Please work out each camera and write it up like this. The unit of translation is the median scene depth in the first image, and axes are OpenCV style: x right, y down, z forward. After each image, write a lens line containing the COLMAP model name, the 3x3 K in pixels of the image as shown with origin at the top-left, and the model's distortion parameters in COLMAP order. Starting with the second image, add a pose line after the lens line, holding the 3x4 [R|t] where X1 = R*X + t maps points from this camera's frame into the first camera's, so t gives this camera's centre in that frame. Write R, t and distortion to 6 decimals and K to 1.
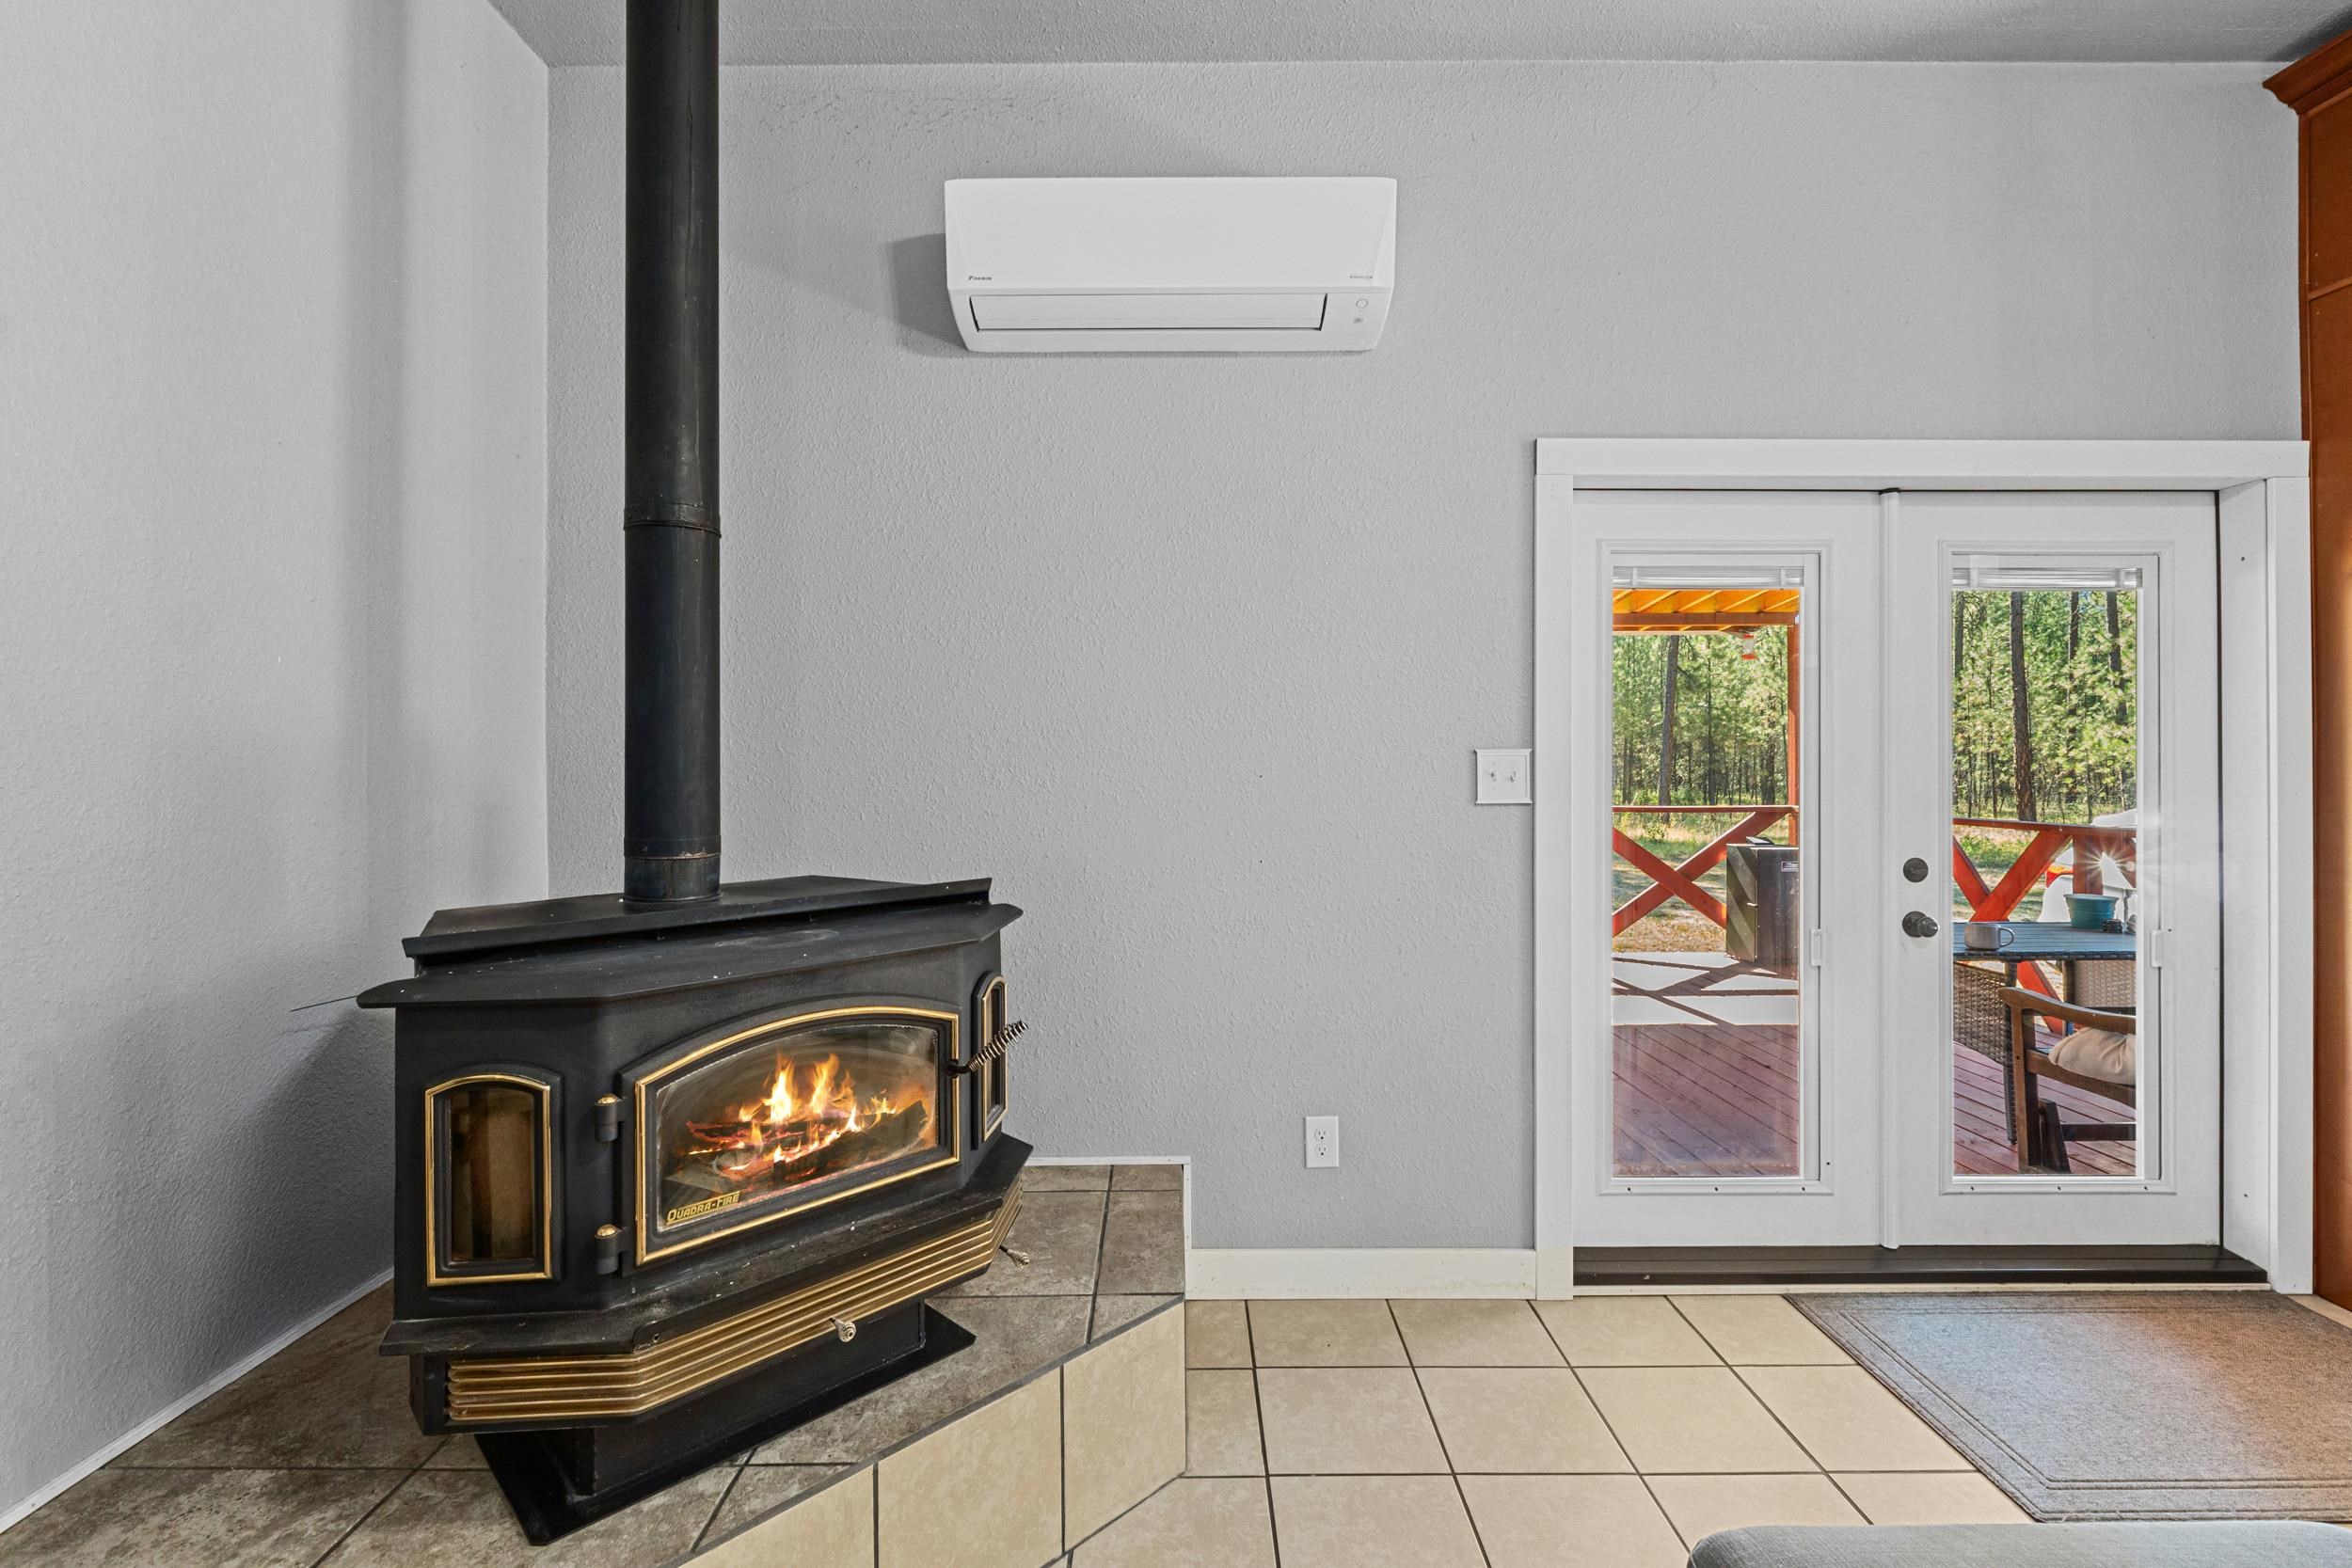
lens RADIAL K [[1037.6, 0, 1169.3], [0, 1037.6, 766.1], [0, 0, 1]] dist [-0.007238, 0.001415]
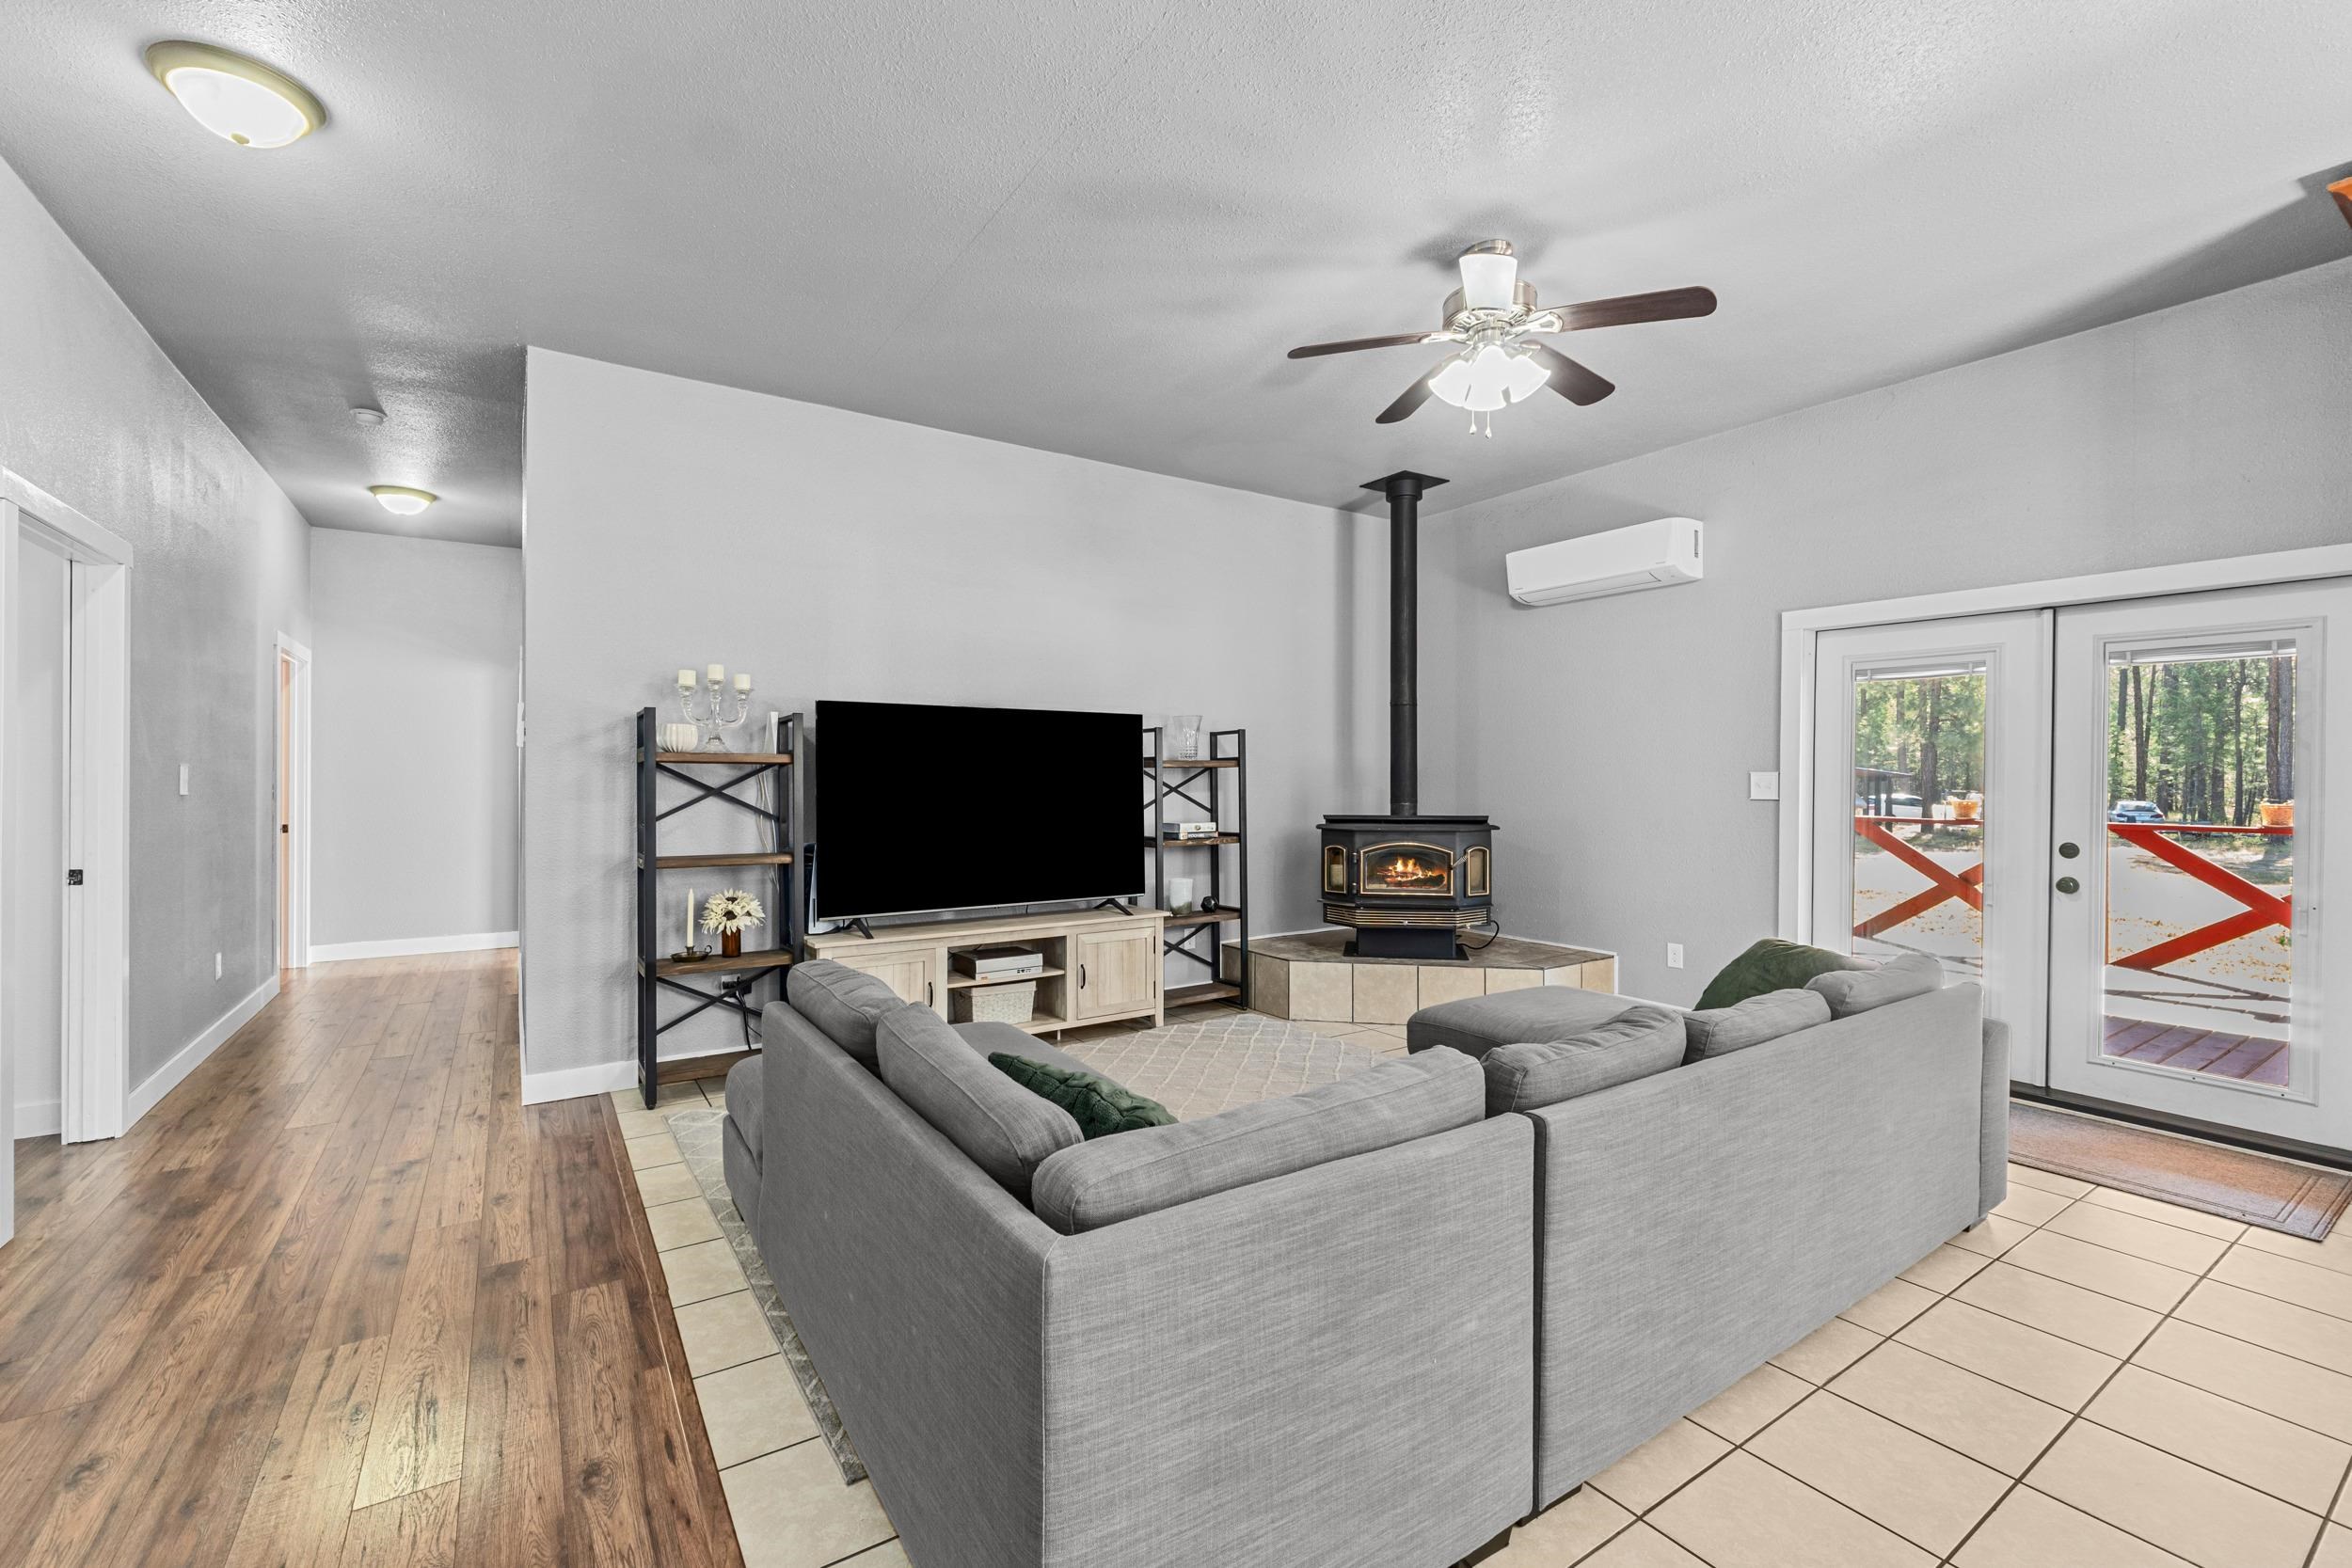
lens RADIAL K [[987.1, 0, 1169.1], [0, 987.1, 782.8], [0, 0, 1]] dist [-0.006901, -0.000106]
pose [[0.561888, 0.014436, -0.827087, 1.245137], [-0.010971, 0.999890, 0.009999, -0.002145], [0.827140, 0.003456, 0.561985, -1.007171]]
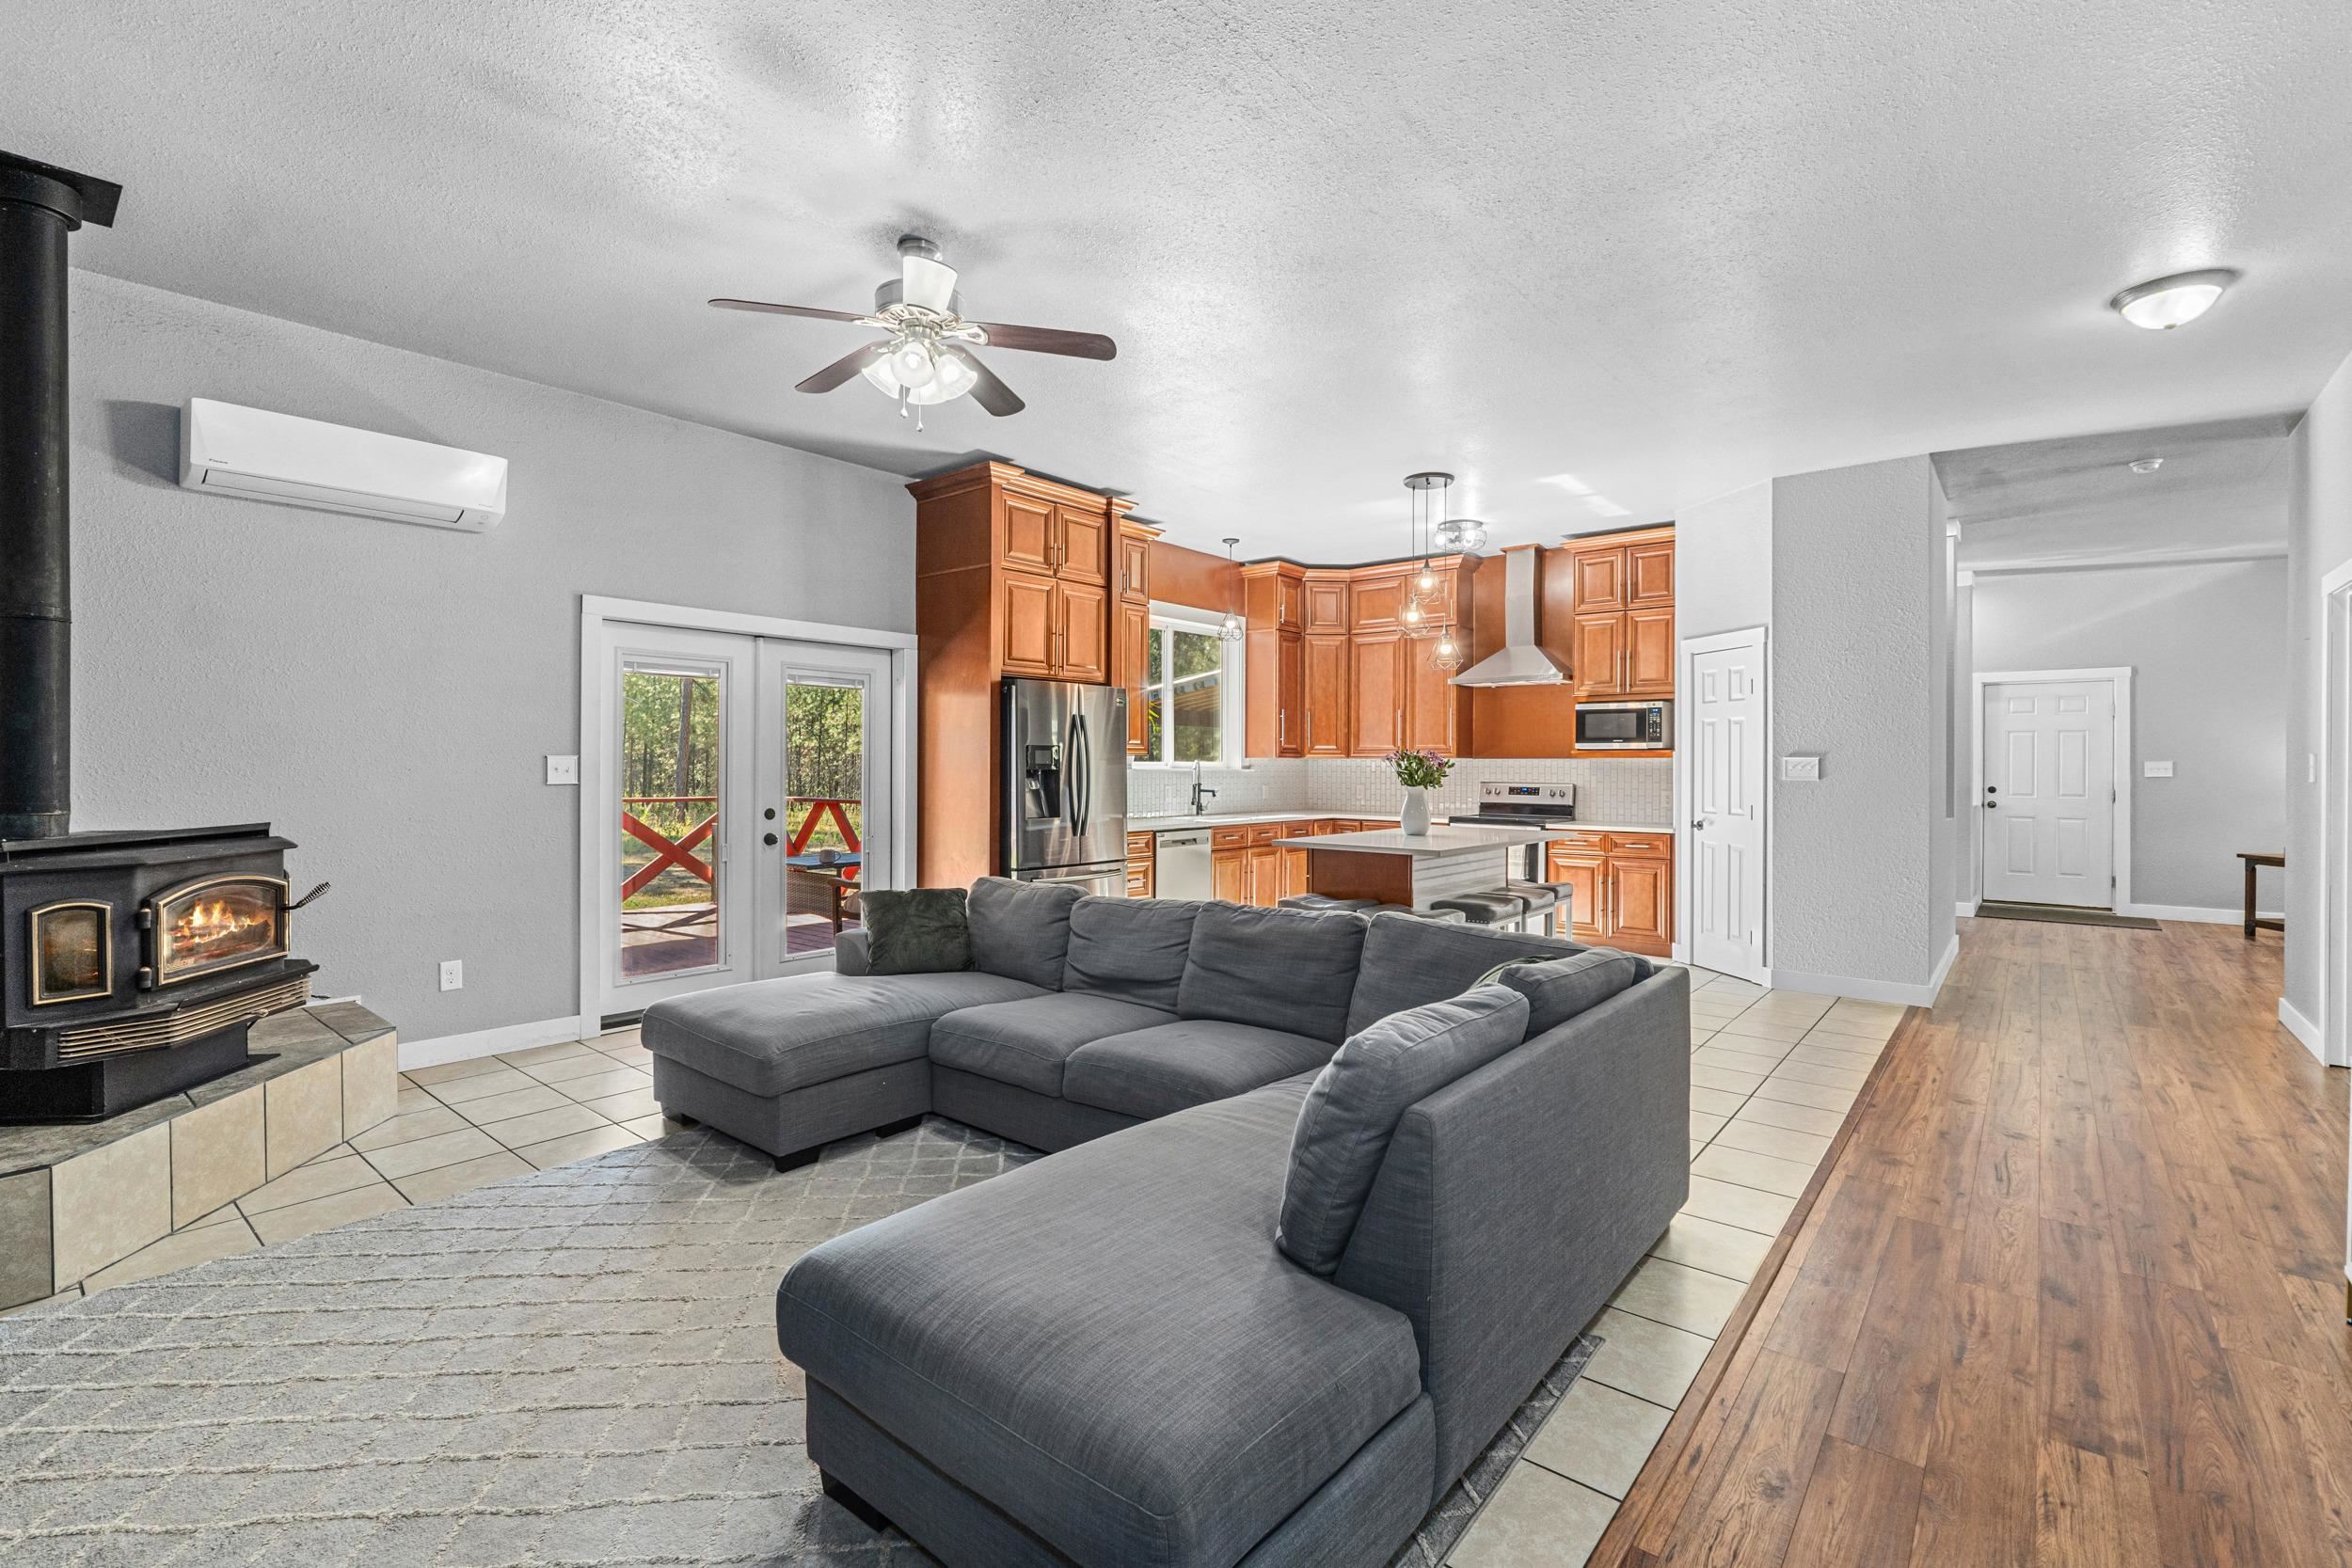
lens RADIAL K [[1037.6, 0, 1177.7], [0, 1037.6, 765.1], [0, 0, 1]] dist [-0.007238, 0.001415]
pose [[0.630585, 0.006327, 0.776095, -0.445751], [-0.001963, 0.999977, -0.006558, 0.011215], [-0.776118, 0.002612, 0.630582, -1.086385]]
